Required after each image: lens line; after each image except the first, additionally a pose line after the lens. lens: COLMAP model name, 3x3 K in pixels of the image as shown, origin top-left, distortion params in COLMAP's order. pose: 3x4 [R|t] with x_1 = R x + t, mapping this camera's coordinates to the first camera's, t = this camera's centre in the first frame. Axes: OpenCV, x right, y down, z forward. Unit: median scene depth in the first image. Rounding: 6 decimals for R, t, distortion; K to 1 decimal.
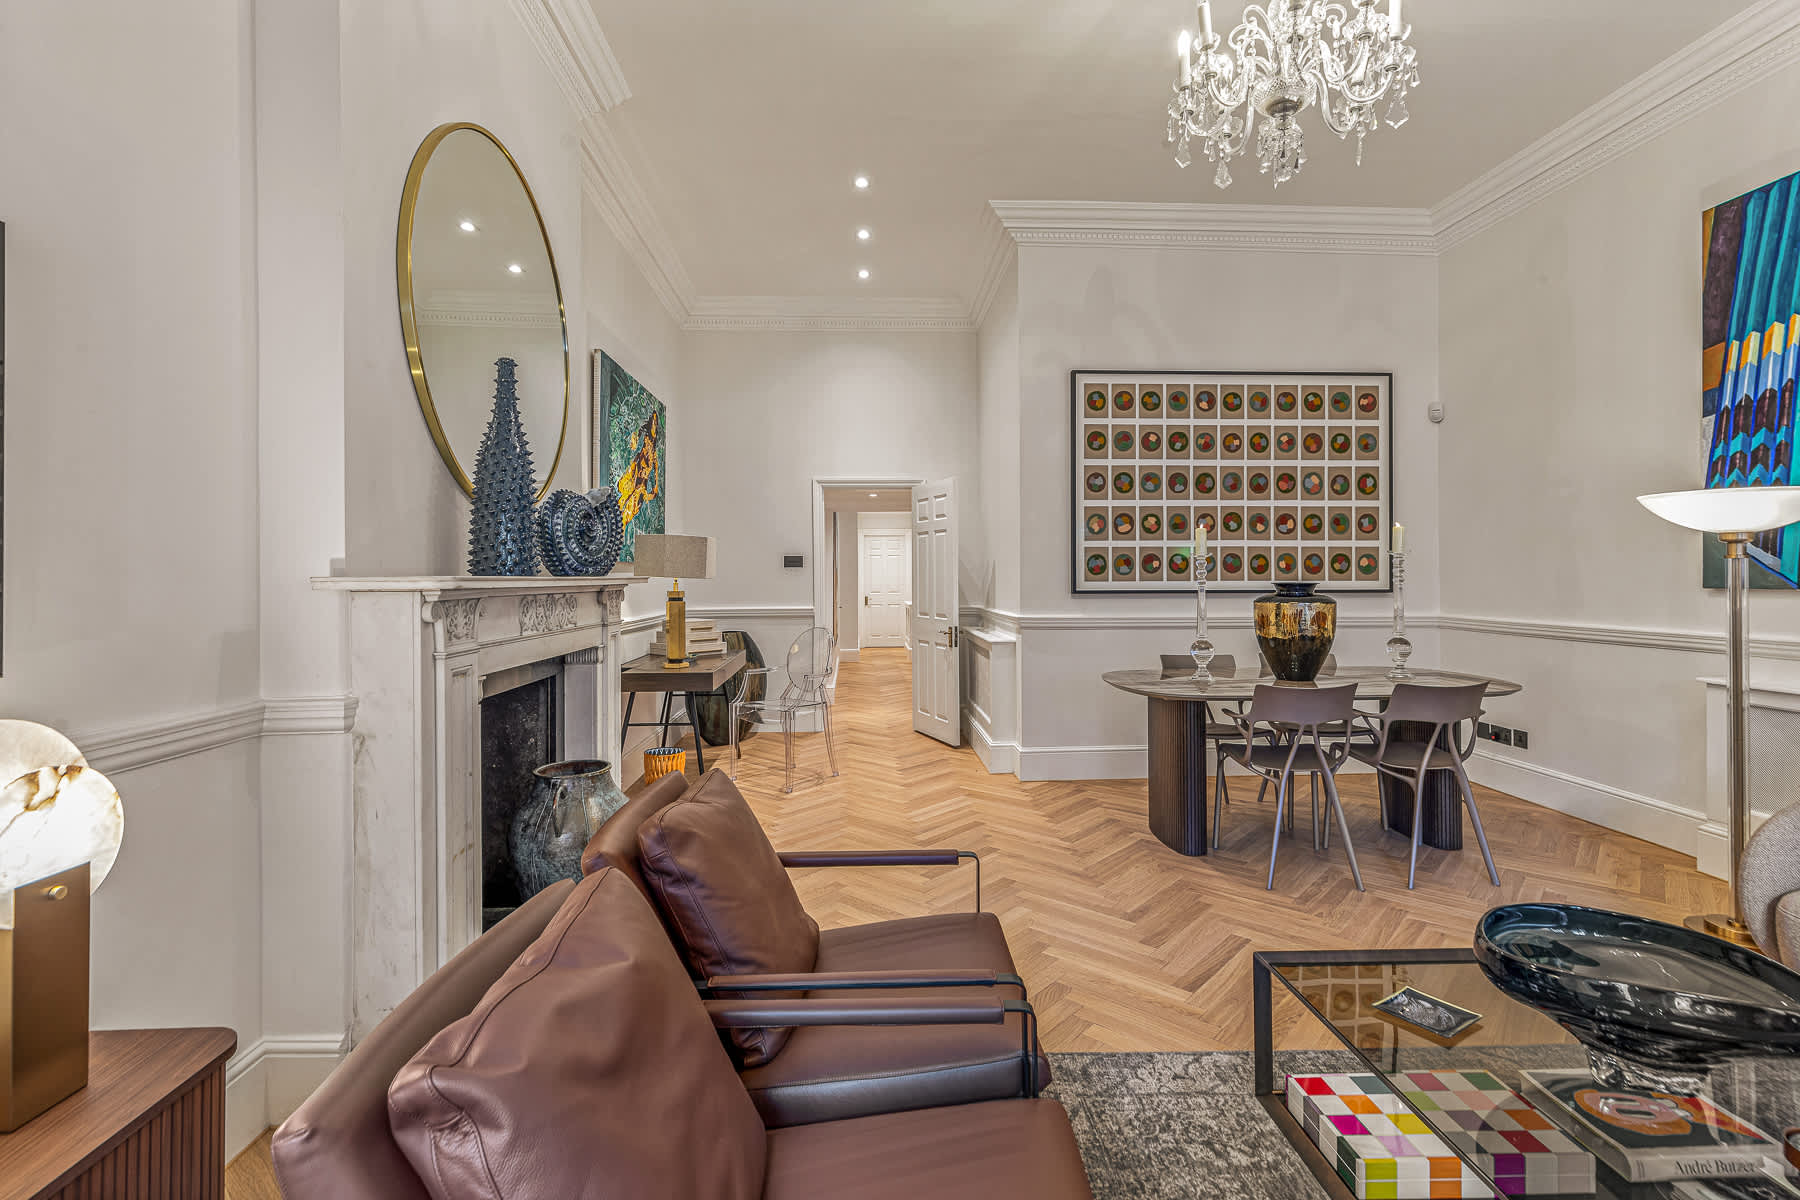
lens RADIAL K [[833.5, 0, 891.5], [0, 833.5, 568.0], [0, 0, 1]] dist [-0.000448, -0.000130]
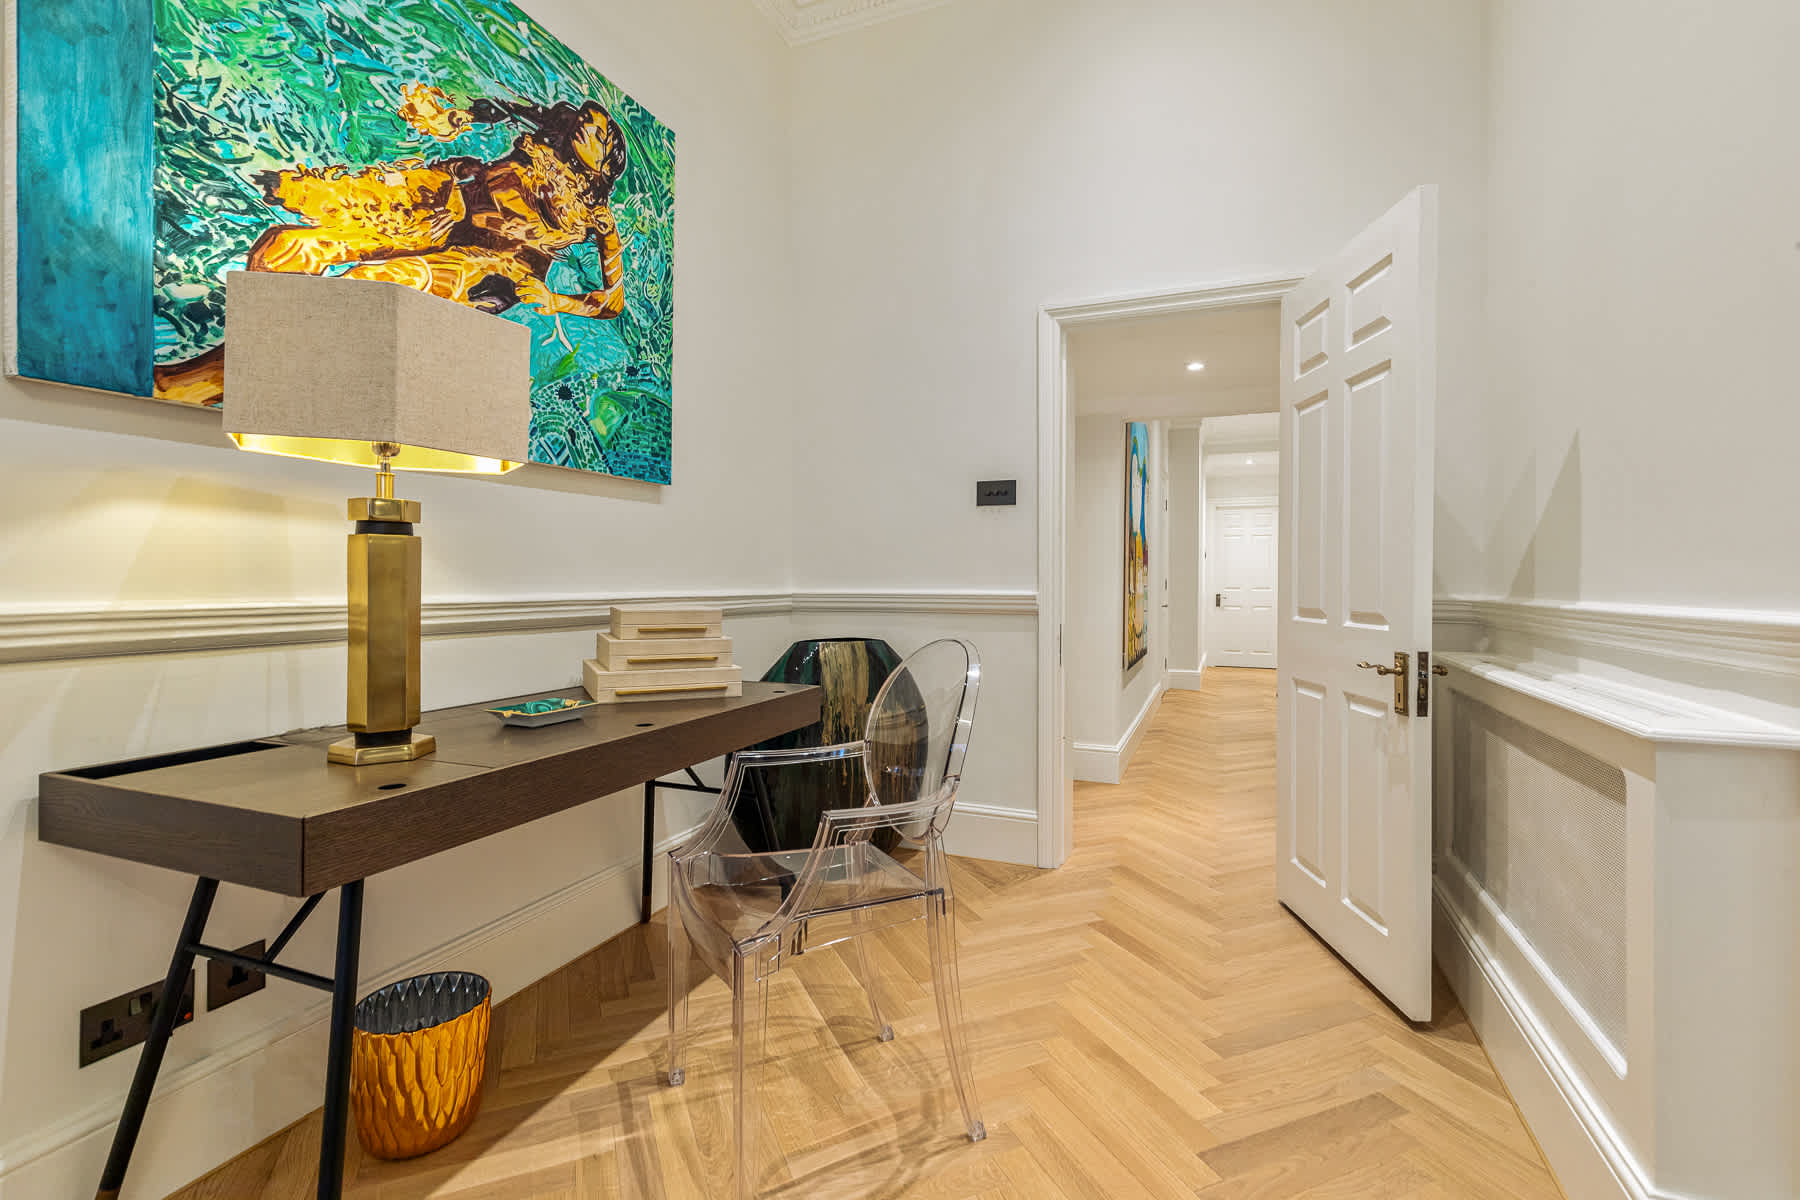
lens RADIAL K [[809.3, 0, 904.1], [0, 809.3, 574.8], [0, 0, 1]] dist [0.008695, -0.000282]
pose [[0.910629, 0.008877, -0.413129, 0.028407], [-0.007213, 0.999958, 0.005588, 0.046714], [0.413161, -0.002108, 0.910656, 0.736621]]
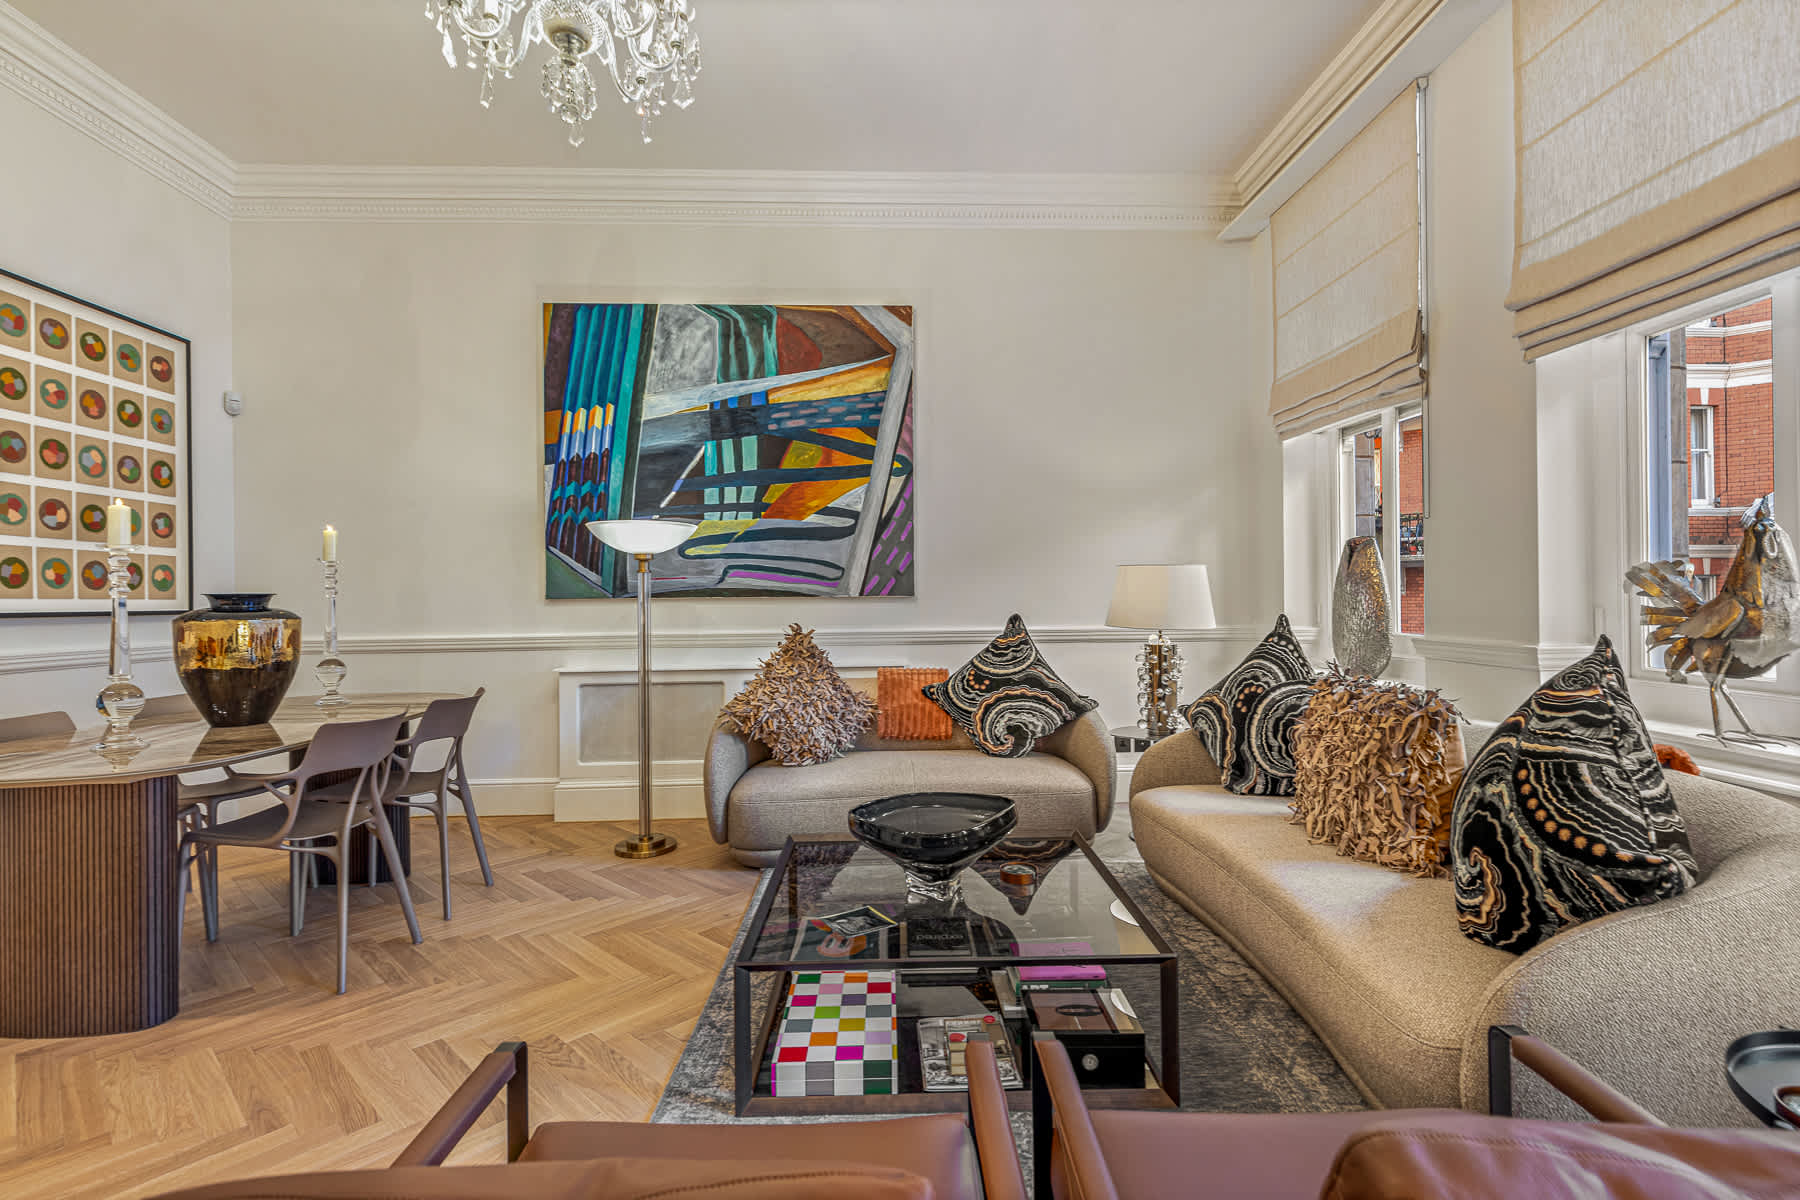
lens RADIAL K [[820.6, 0, 902.8], [0, 820.6, 593.1], [0, 0, 1]] dist [0.002717, 0.000338]
pose [[0.001374, 0.010400, 0.999945, -0.191264], [0.005984, 0.999928, -0.010408, 0.021734], [-0.999981, 0.005998, 0.001312, 0.315133]]
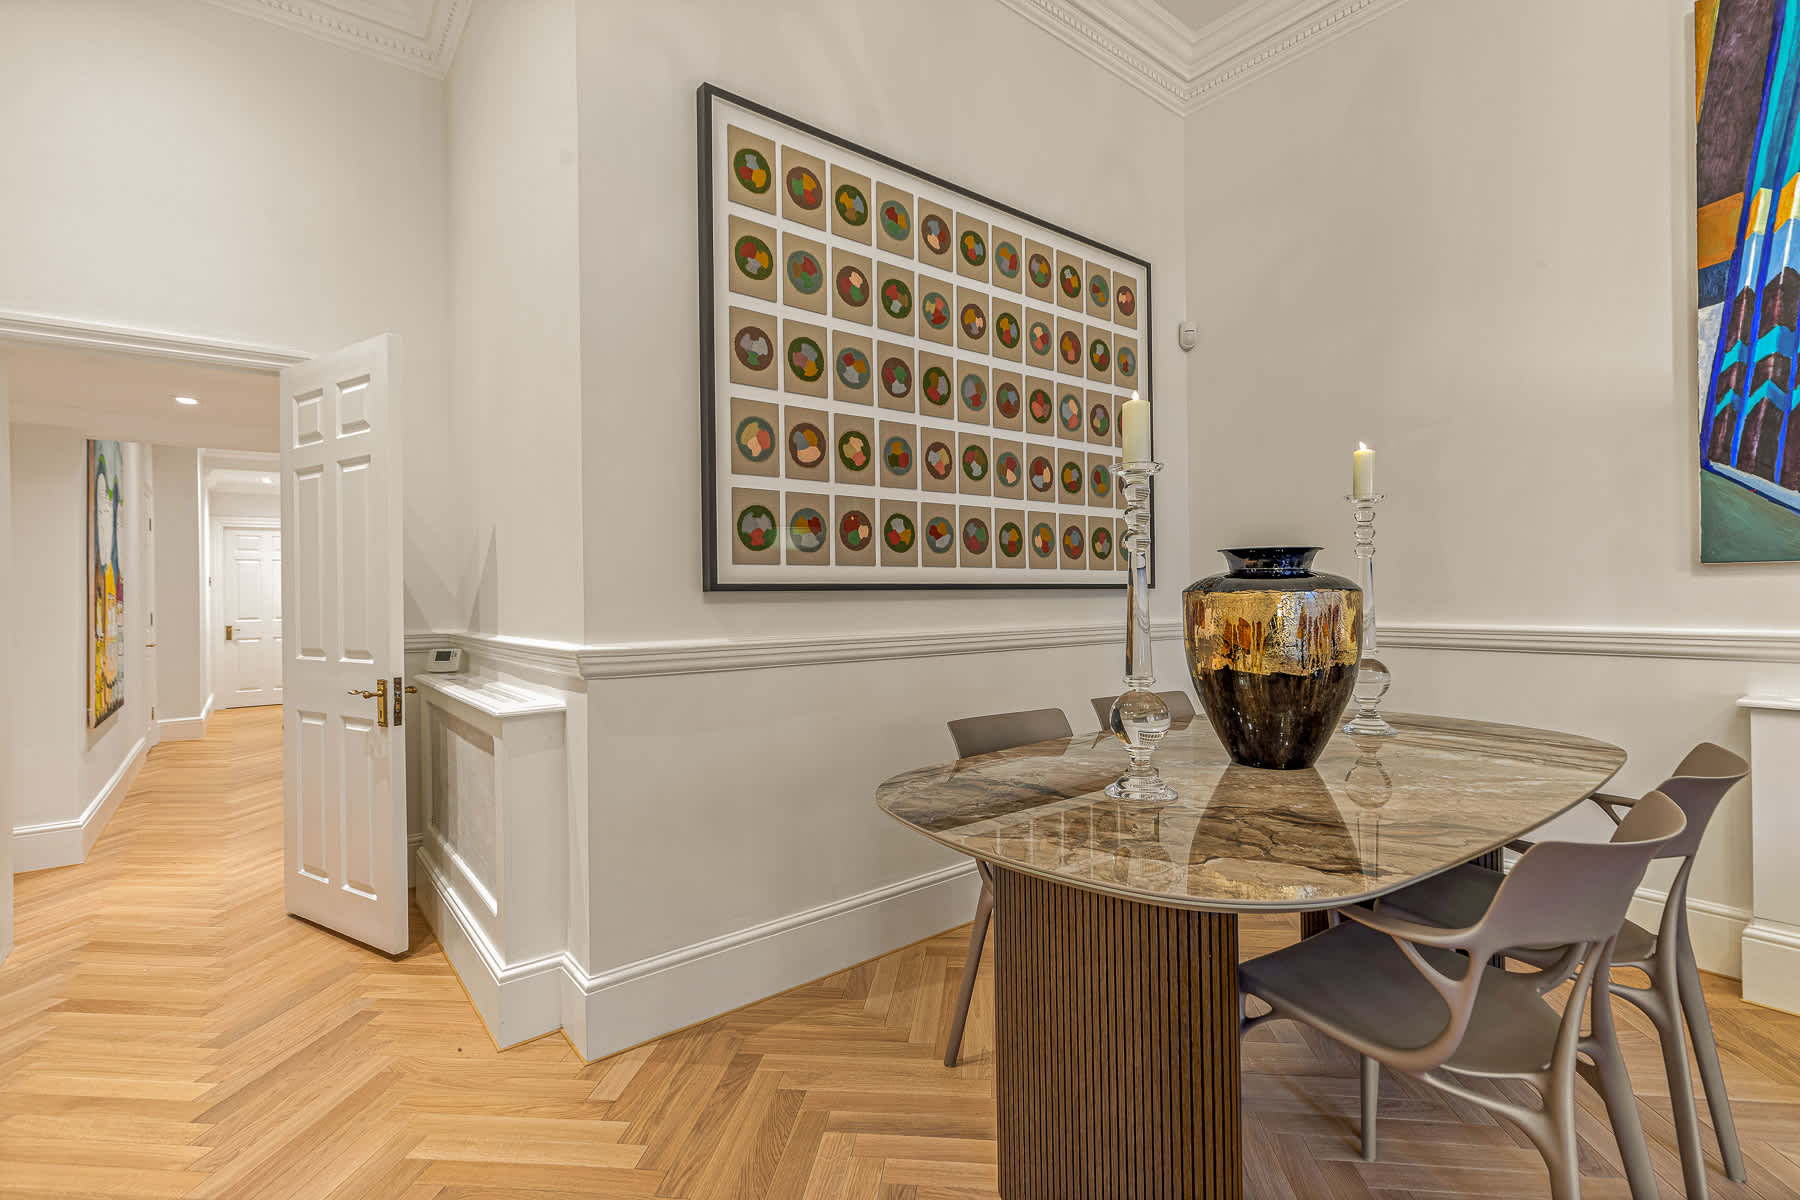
lens RADIAL K [[820.6, 0, 902.8], [0, 820.6, 593.1], [0, 0, 1]] dist [0.002717, 0.000338]
pose [[0.810058, -0.004947, 0.586328, 0.046640], [0.004383, 0.999988, 0.002381, 0.030682], [-0.586333, 0.000641, 0.810070, 0.583124]]
